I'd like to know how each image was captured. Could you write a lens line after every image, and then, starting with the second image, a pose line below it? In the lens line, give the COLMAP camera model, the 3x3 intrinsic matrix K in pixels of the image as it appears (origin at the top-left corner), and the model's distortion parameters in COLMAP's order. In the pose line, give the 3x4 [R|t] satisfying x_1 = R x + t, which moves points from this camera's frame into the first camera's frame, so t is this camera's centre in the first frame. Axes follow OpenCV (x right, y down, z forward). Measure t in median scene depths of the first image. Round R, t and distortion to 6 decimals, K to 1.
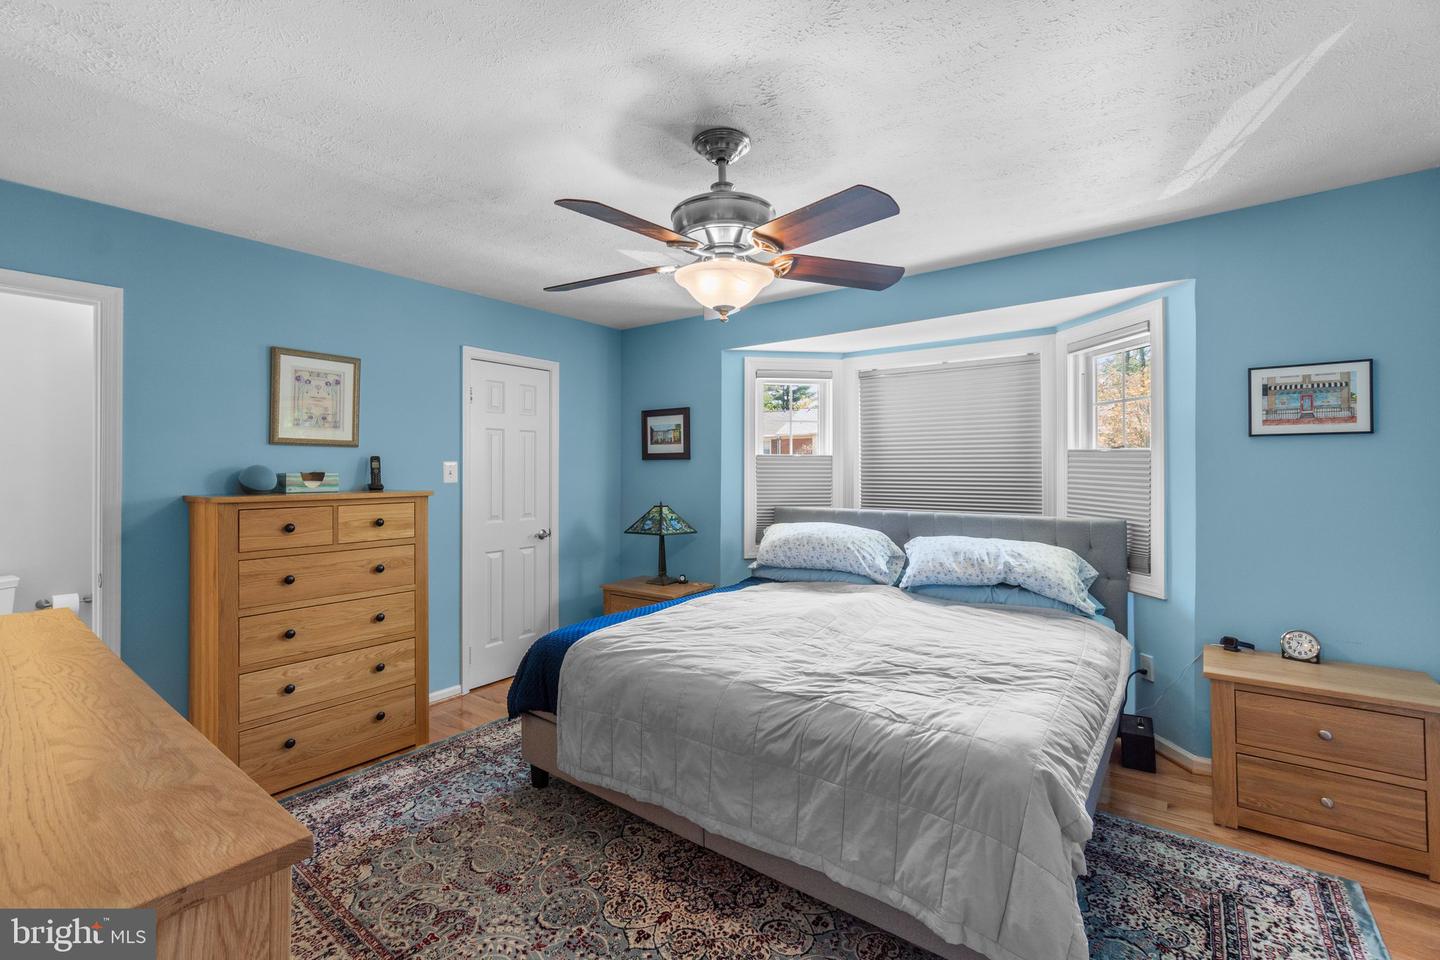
lens RADIAL K [[636.8, 0, 708.1], [0, 636.8, 463.5], [0, 0, 1]] dist [-0.000492, 0.000011]
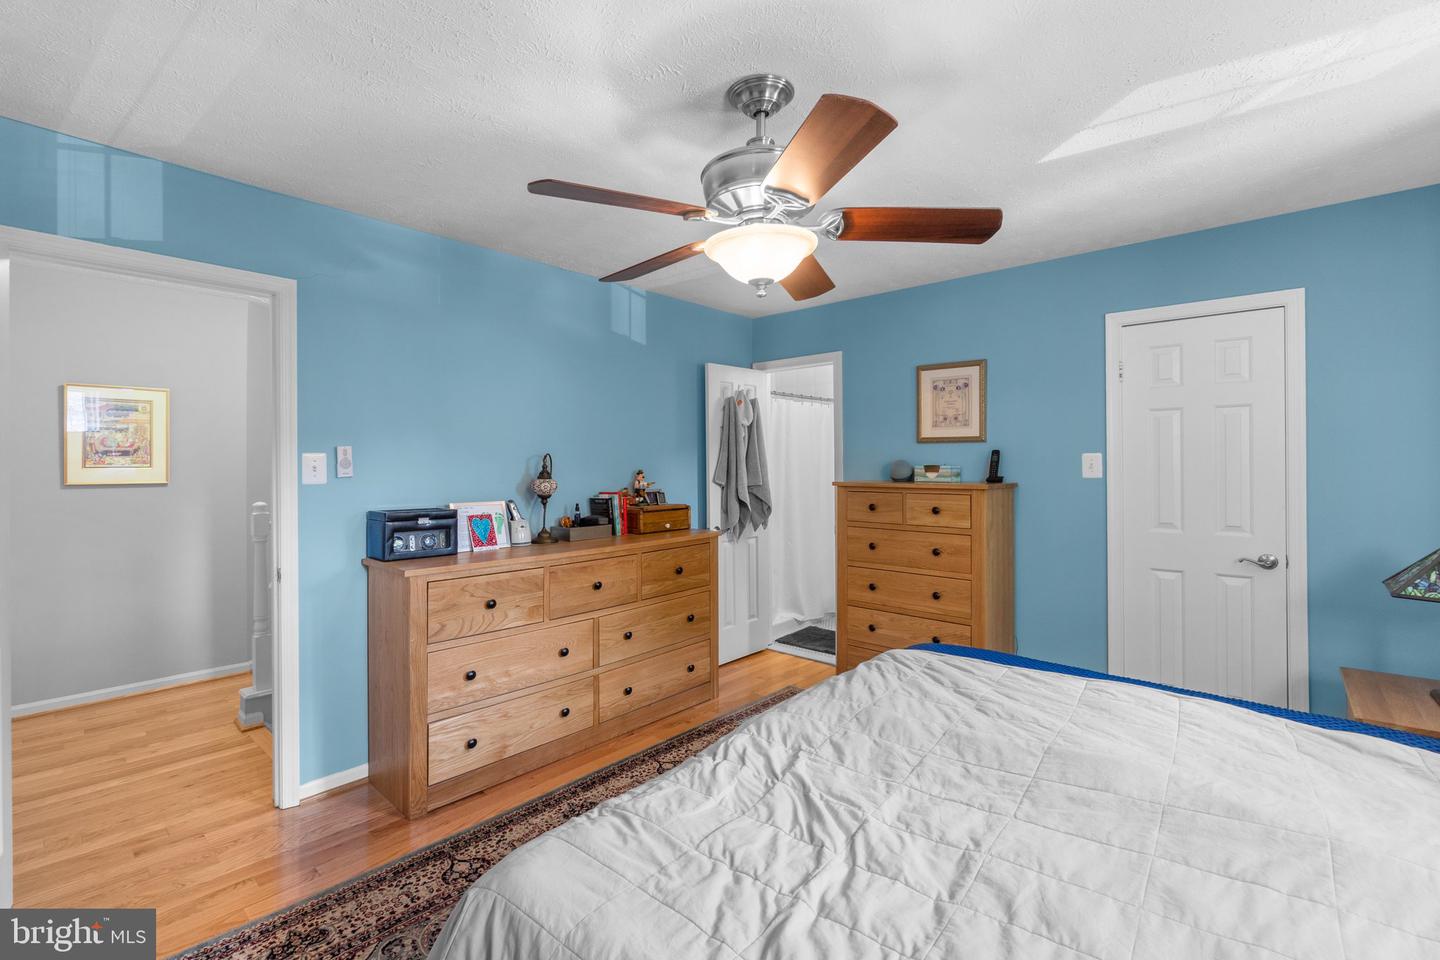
lens RADIAL K [[636.8, 0, 708.1], [0, 636.8, 463.5], [0, 0, 1]] dist [-0.000492, 0.000011]
pose [[-0.084636, 0.003706, -0.996405, 0.611240], [0.014980, 0.999885, 0.002446, 0.001350], [0.996299, -0.014719, -0.084681, 0.677281]]
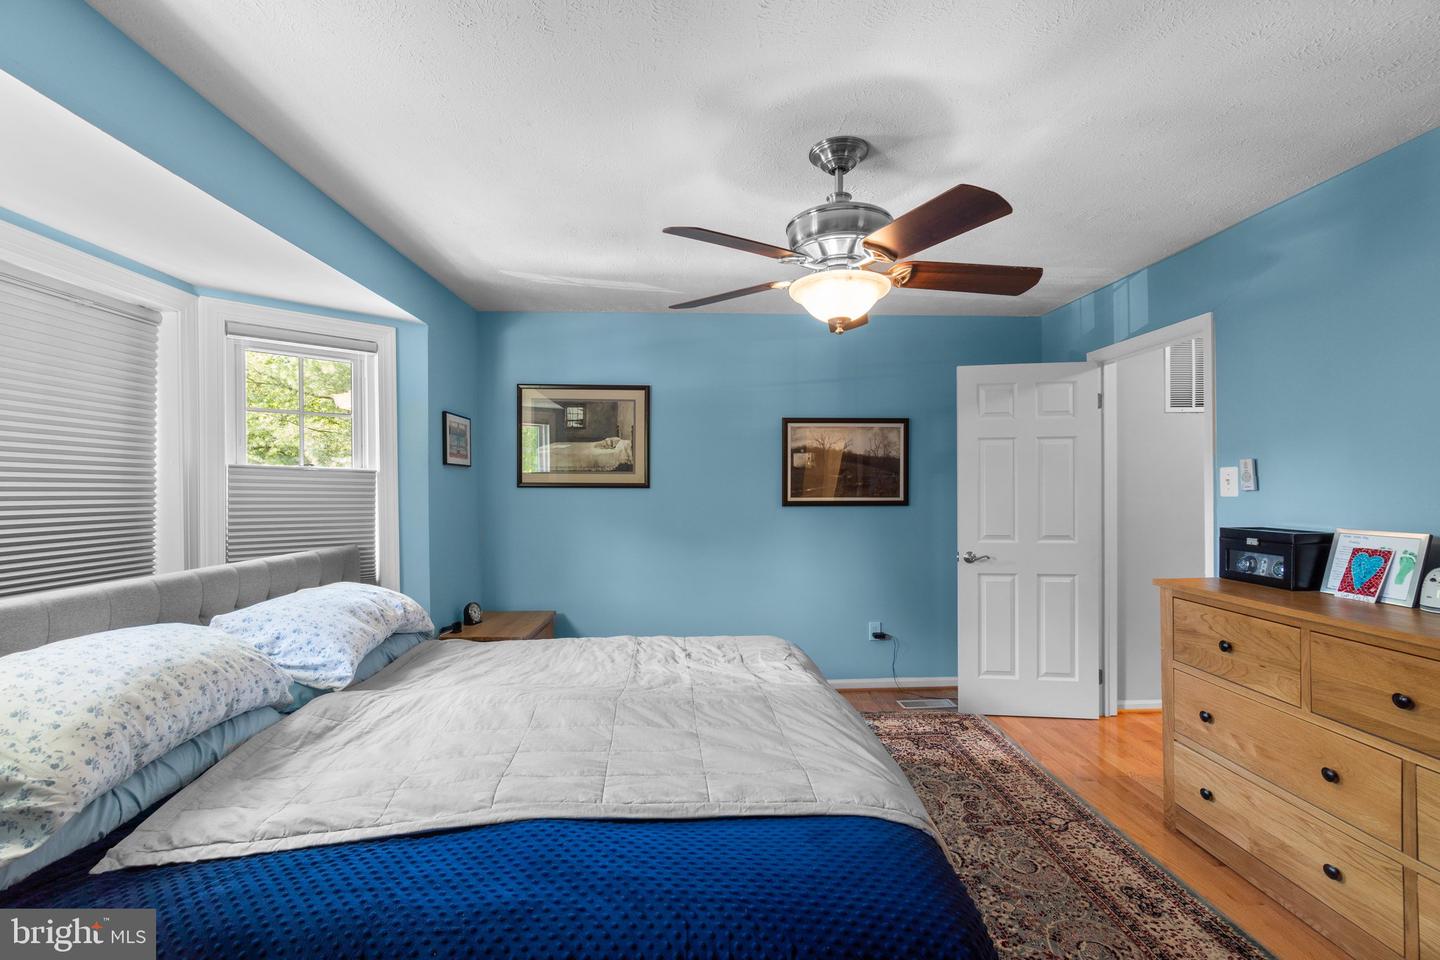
lens RADIAL K [[629.8, 0, 714.1], [0, 629.8, 489.6], [0, 0, 1]] dist [-0.000118, 0.000104]
pose [[-0.631161, 0.005956, 0.775629, -0.415063], [0.002000, 0.999980, -0.006052, 0.017454], [-0.775649, -0.002268, -0.631160, 1.200728]]
